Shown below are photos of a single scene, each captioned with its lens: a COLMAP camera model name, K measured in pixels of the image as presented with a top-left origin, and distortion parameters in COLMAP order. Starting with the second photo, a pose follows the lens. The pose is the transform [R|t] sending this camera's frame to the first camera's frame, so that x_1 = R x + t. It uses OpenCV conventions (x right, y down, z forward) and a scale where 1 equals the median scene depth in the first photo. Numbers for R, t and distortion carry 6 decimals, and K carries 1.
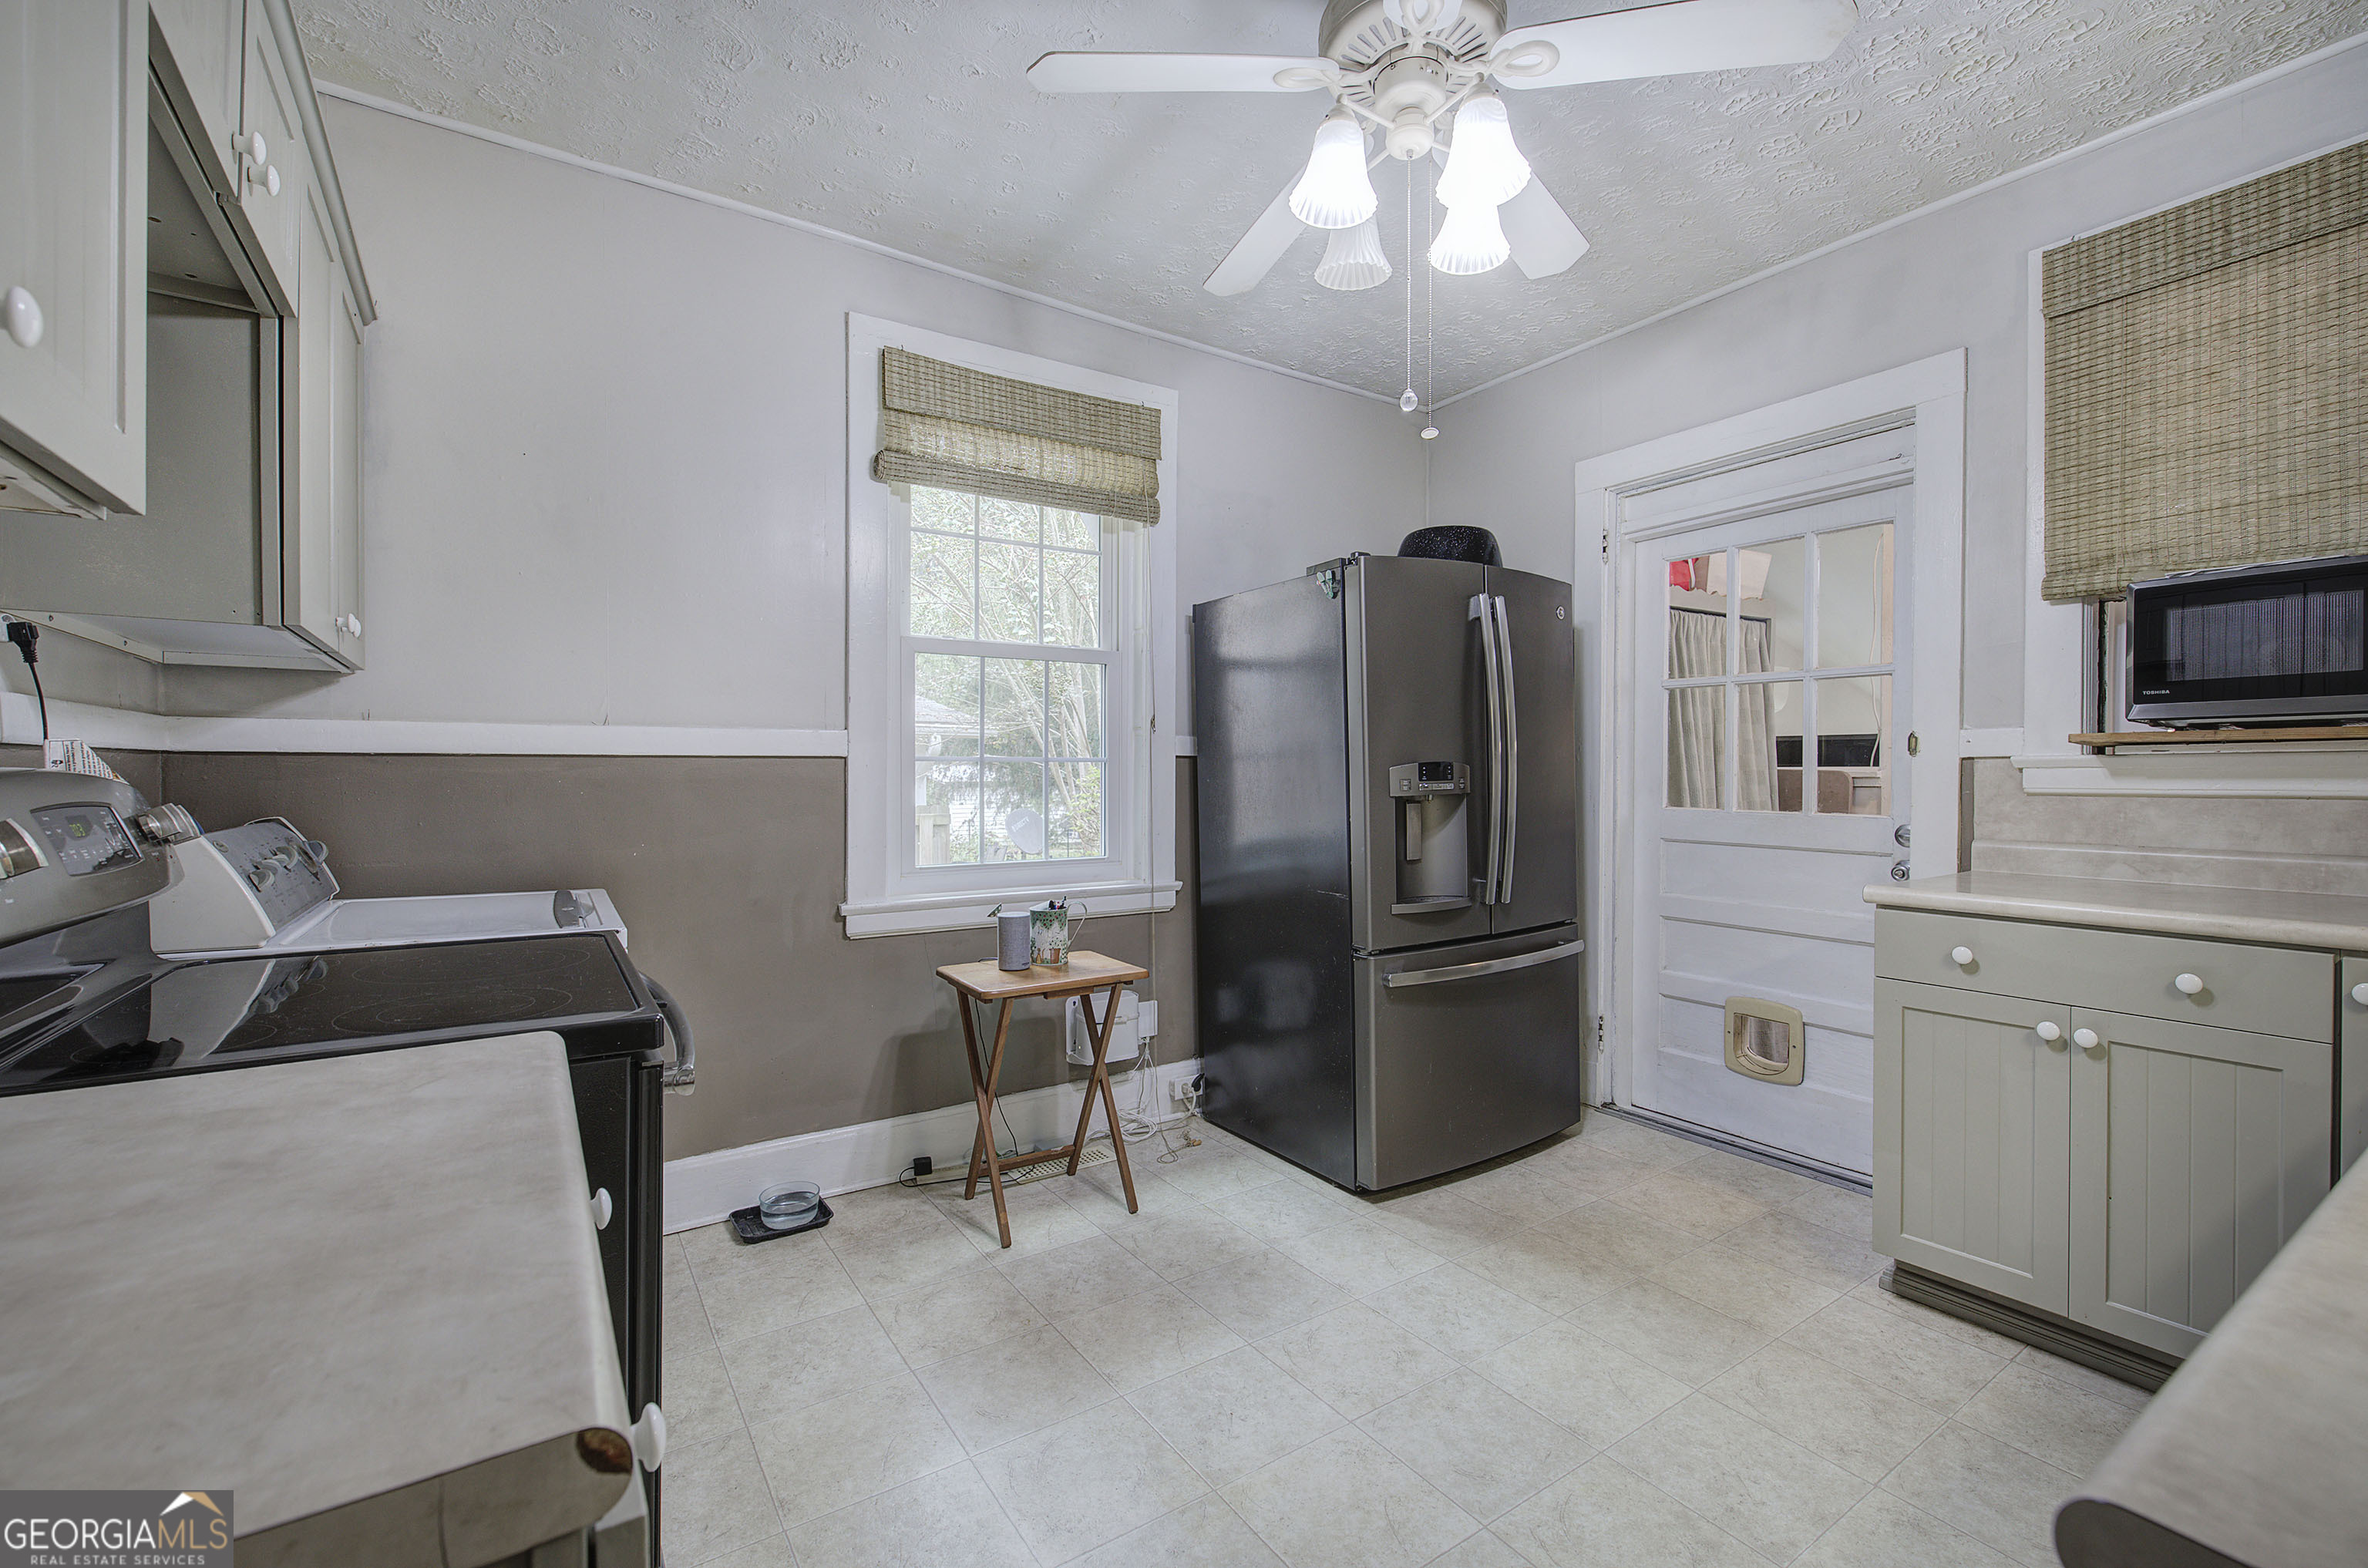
lens RADIAL K [[994.4, 0, 1189.7], [0, 994.4, 779.5], [0, 0, 1]] dist [-0.005946, 0.000434]
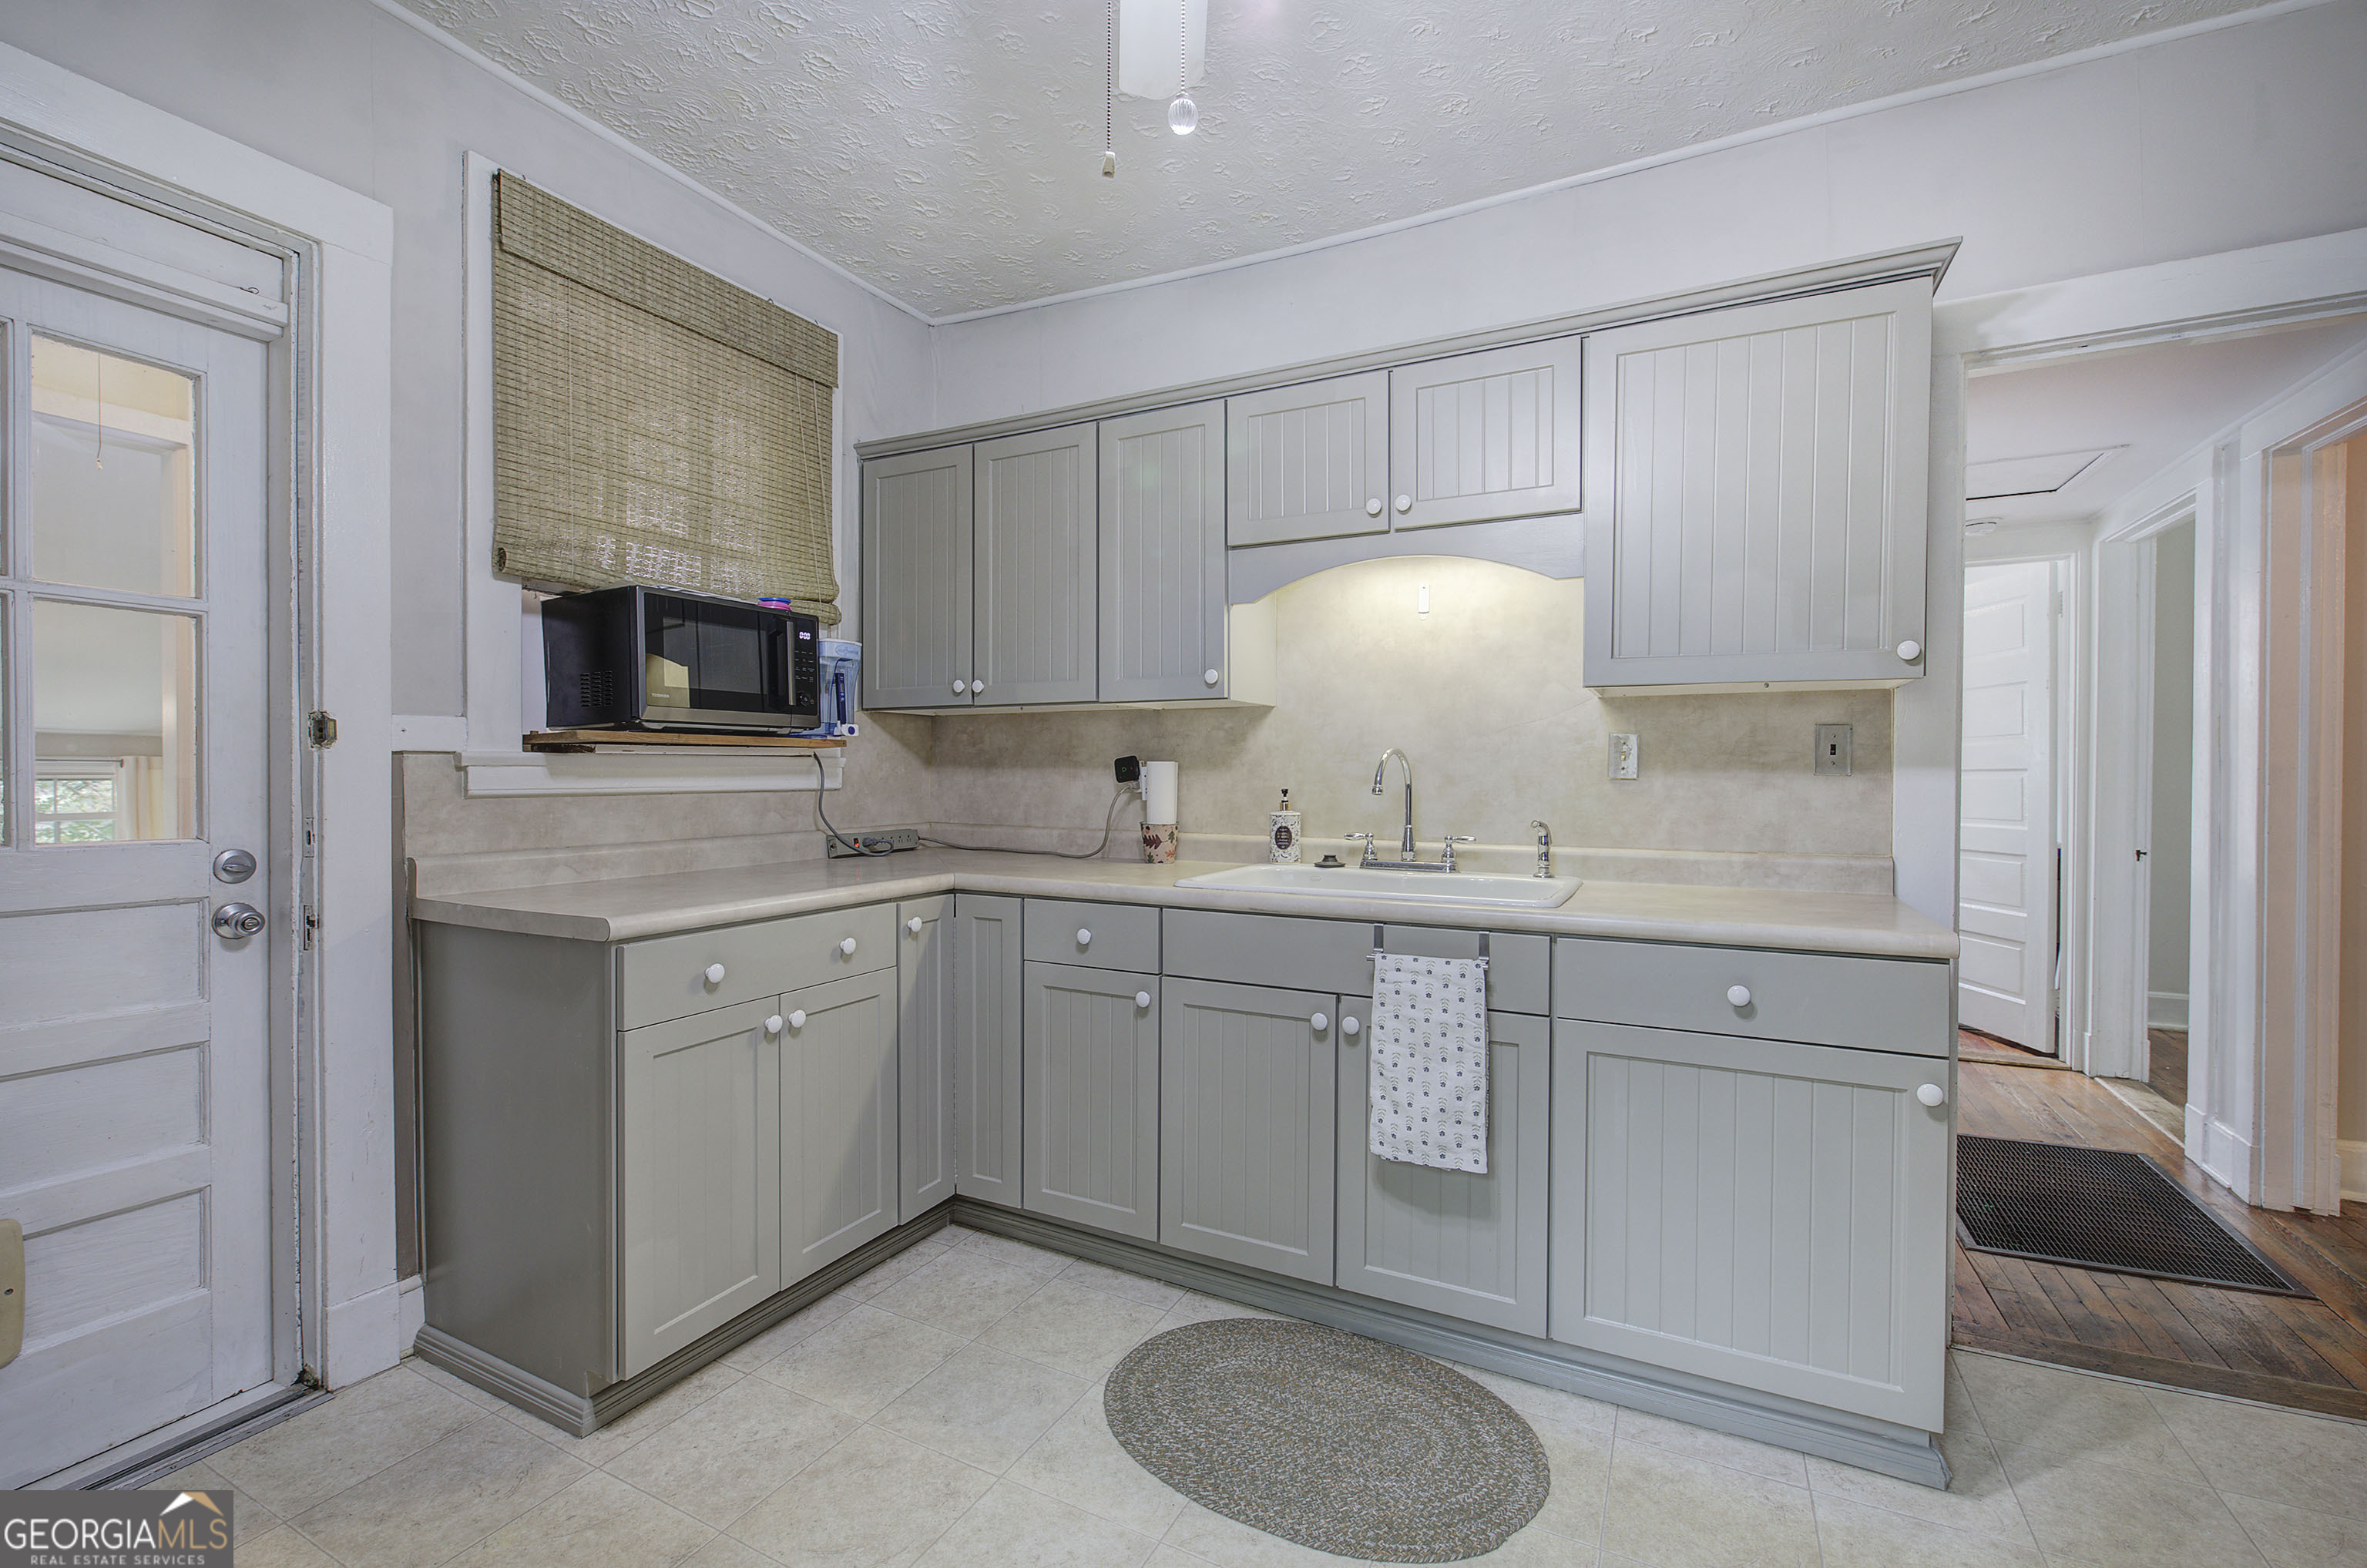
lens RADIAL K [[994.0, 0, 1189.2], [0, 994.0, 779.5], [0, 0, 1]] dist [-0.005946, 0.000434]
pose [[-0.501692, -0.007863, 0.865010, -0.199097], [0.002075, 0.999945, 0.010293, -0.007996], [-0.865044, 0.006959, -0.501648, 0.950911]]
